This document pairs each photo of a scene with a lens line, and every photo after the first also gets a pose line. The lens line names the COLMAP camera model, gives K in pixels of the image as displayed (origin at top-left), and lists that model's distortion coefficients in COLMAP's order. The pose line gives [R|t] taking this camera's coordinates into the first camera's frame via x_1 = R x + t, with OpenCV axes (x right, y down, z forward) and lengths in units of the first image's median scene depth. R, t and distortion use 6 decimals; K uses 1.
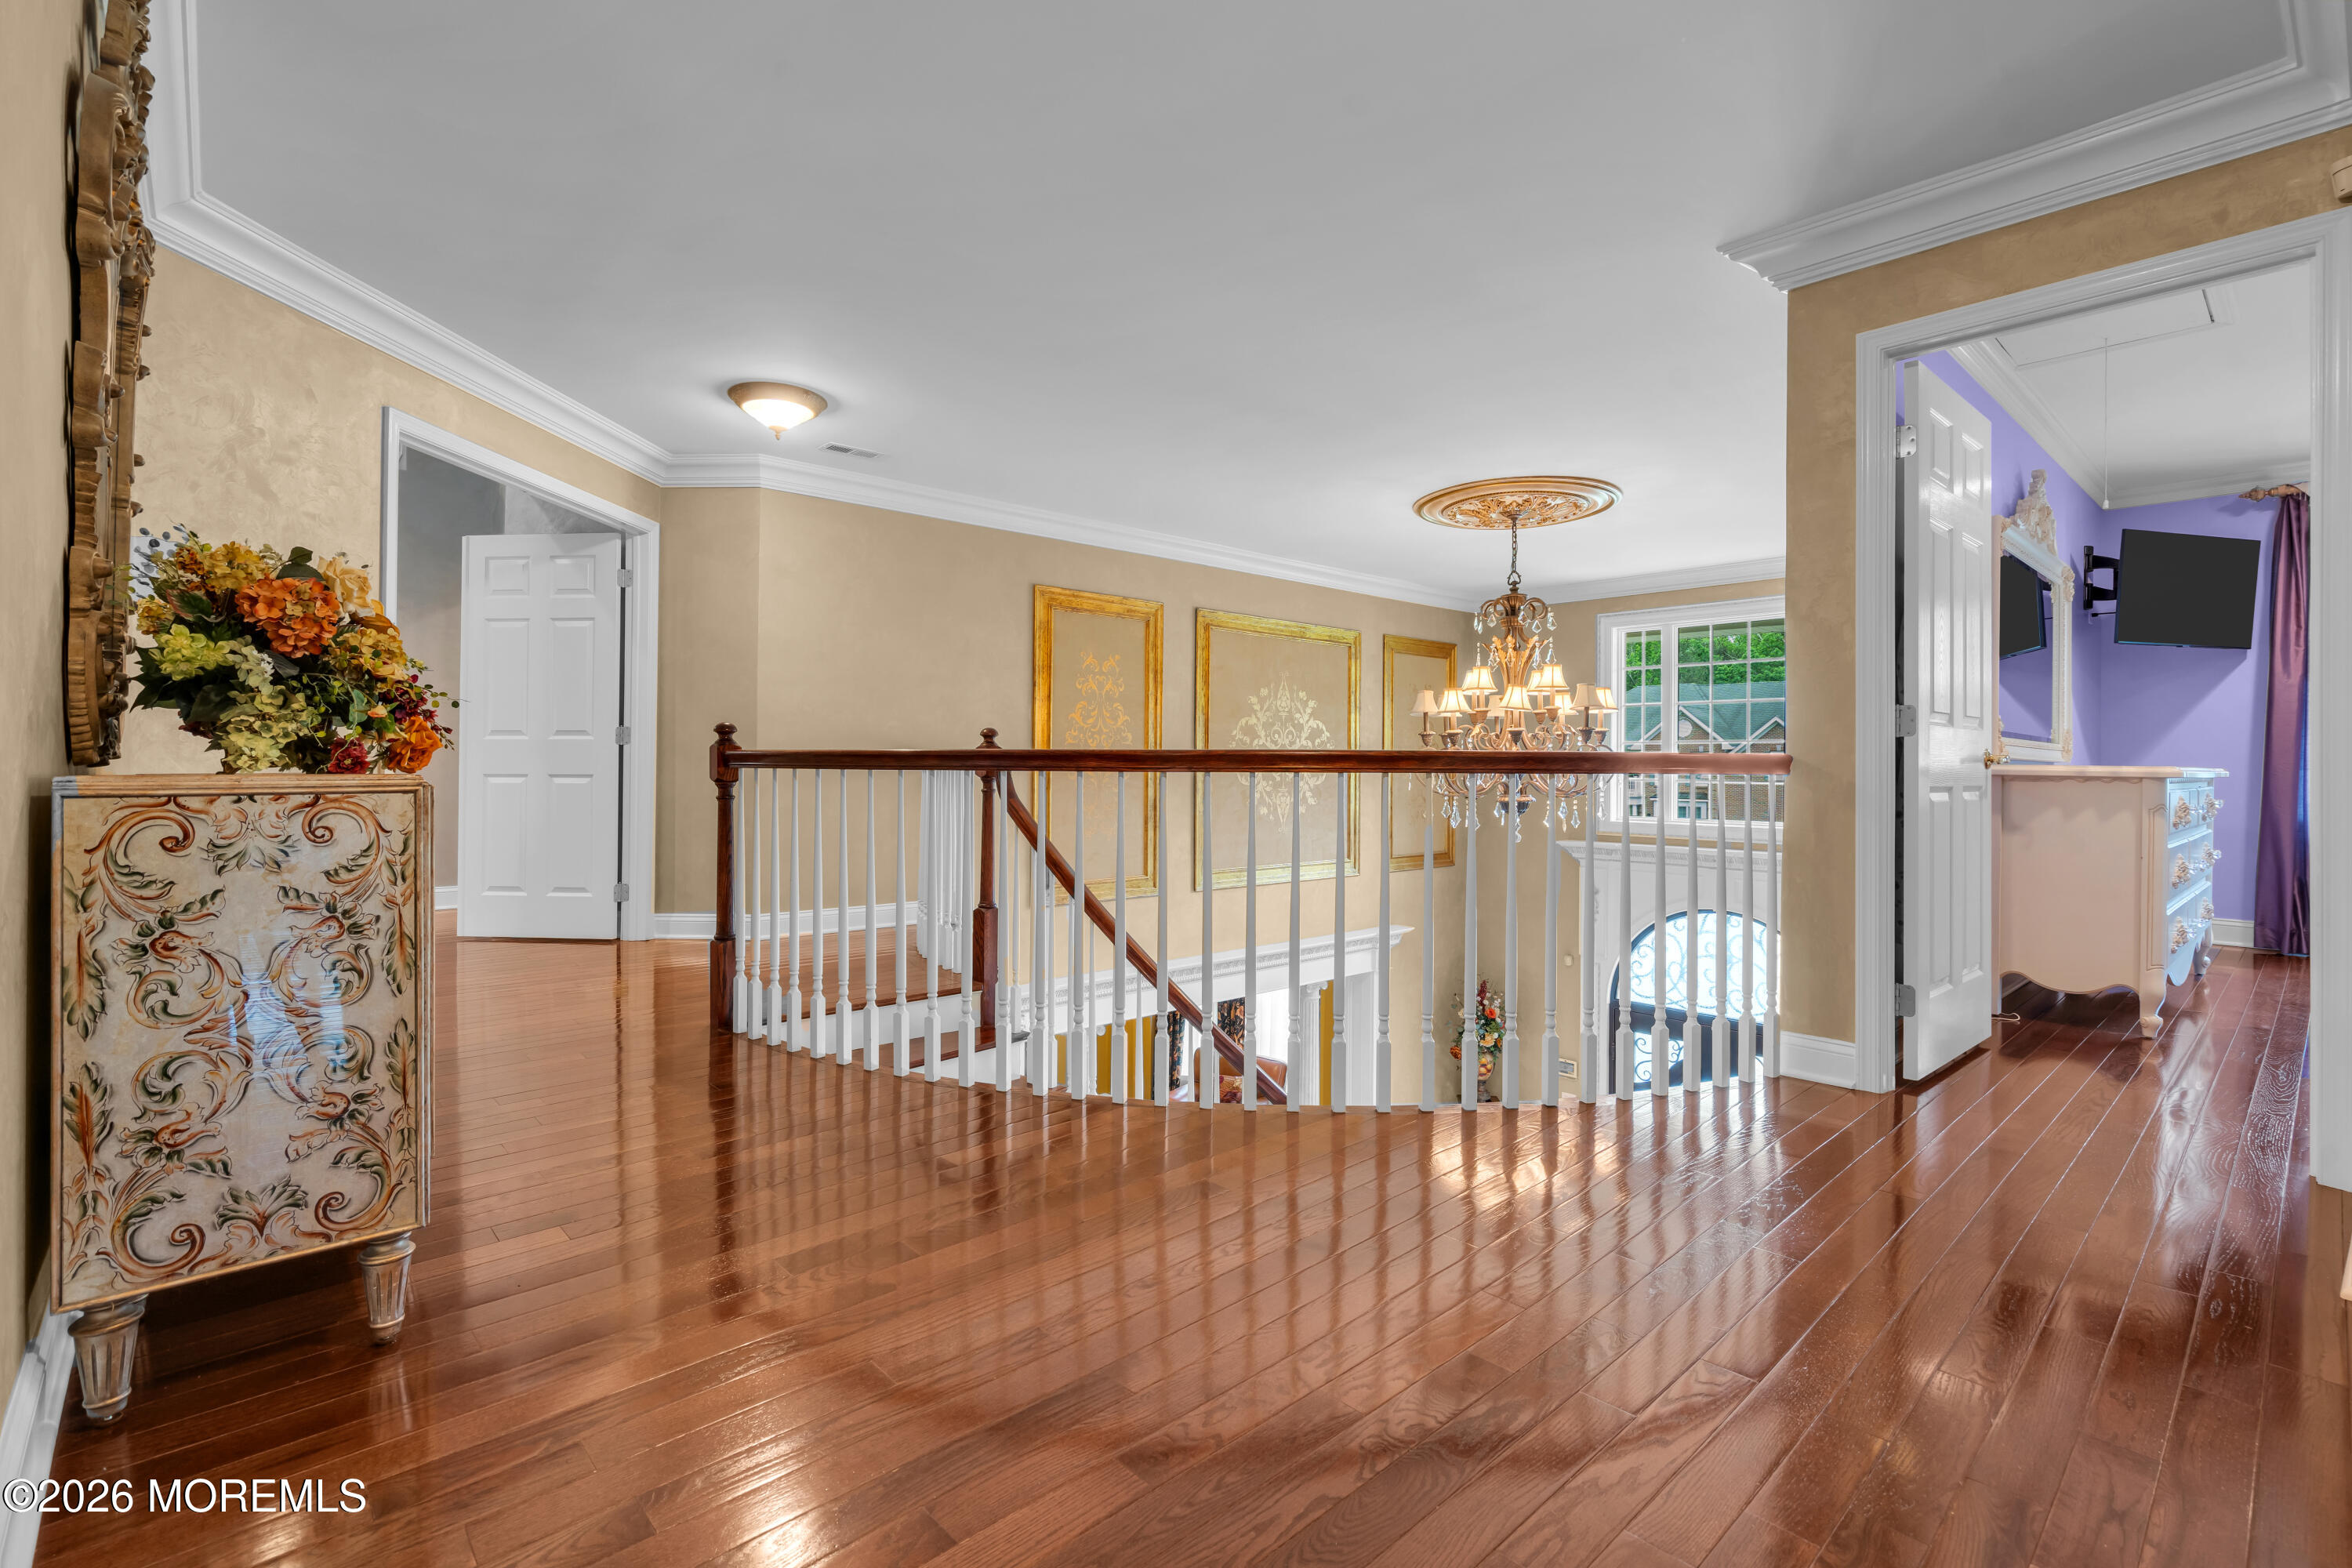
lens RADIAL K [[1057.0, 0, 1175.9], [0, 1057.0, 759.9], [0, 0, 1]] dist [-0.004391, 0.001675]
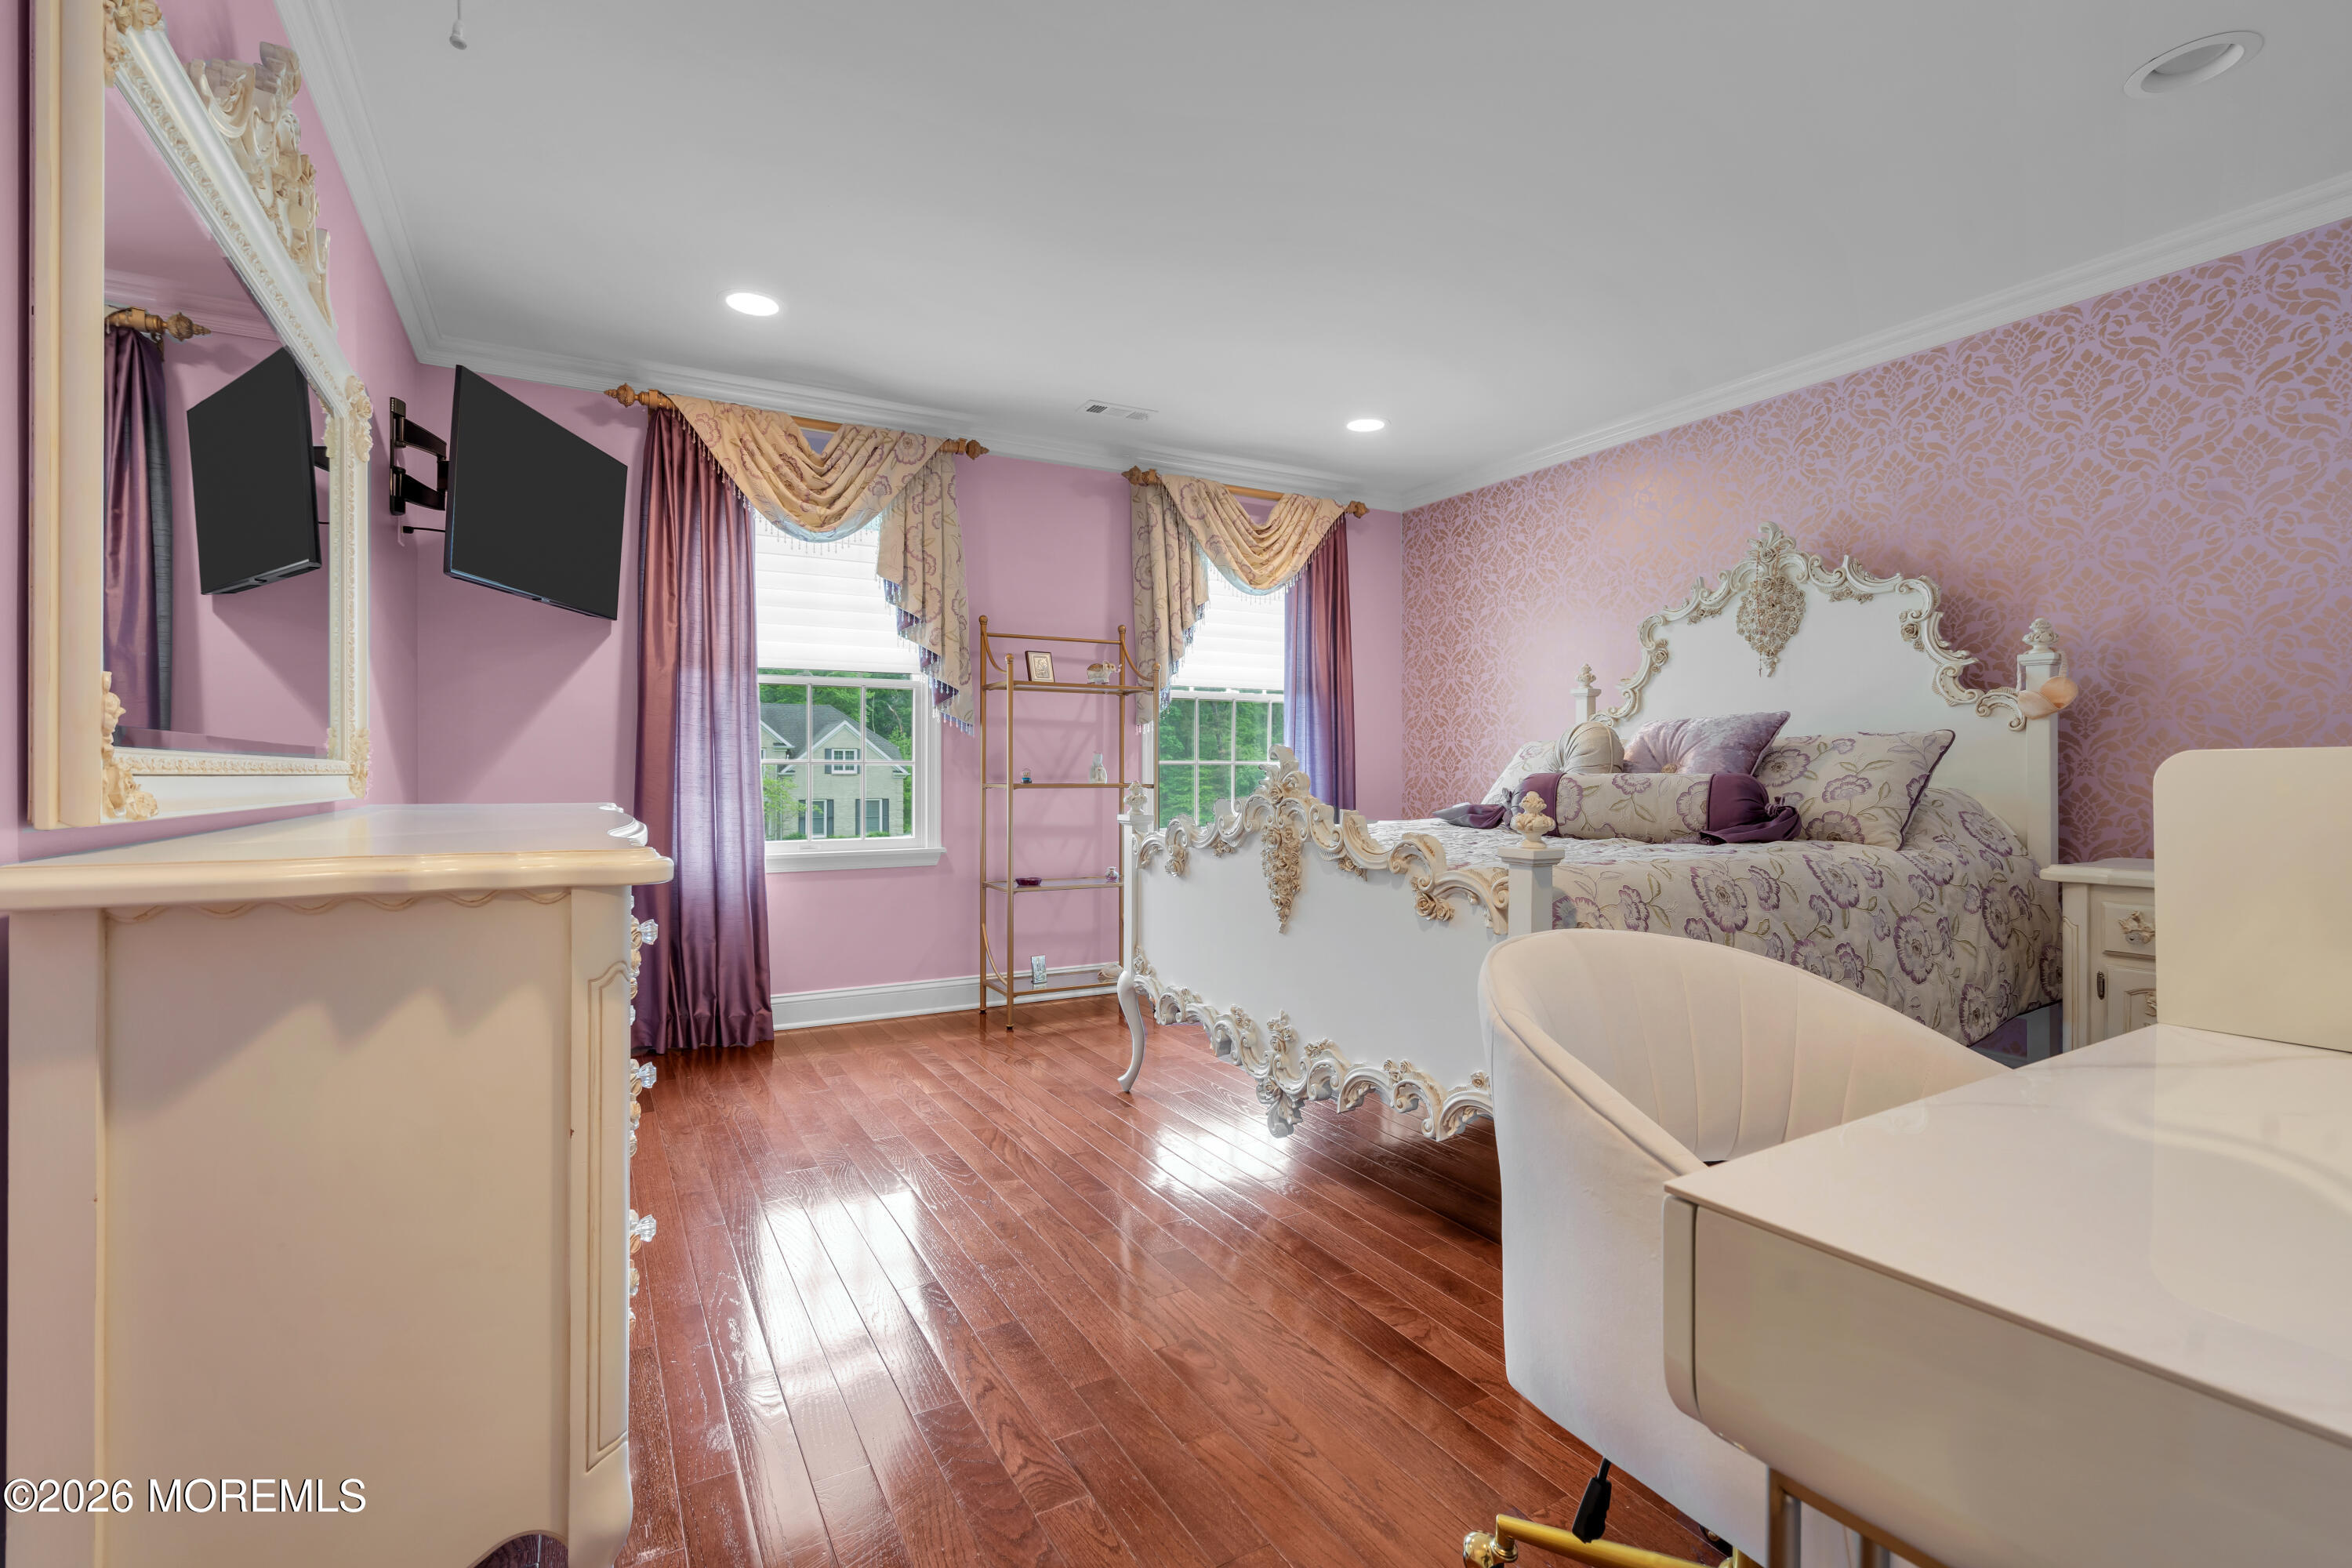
lens RADIAL K [[1057.0, 0, 1175.5], [0, 1057.0, 760.6], [0, 0, 1]] dist [-0.004391, 0.001675]
pose [[0.216696, -0.006323, 0.976219, 0.423949], [0.005892, 0.999969, 0.005169, -0.014157], [-0.976221, 0.004632, 0.216727, 0.495025]]
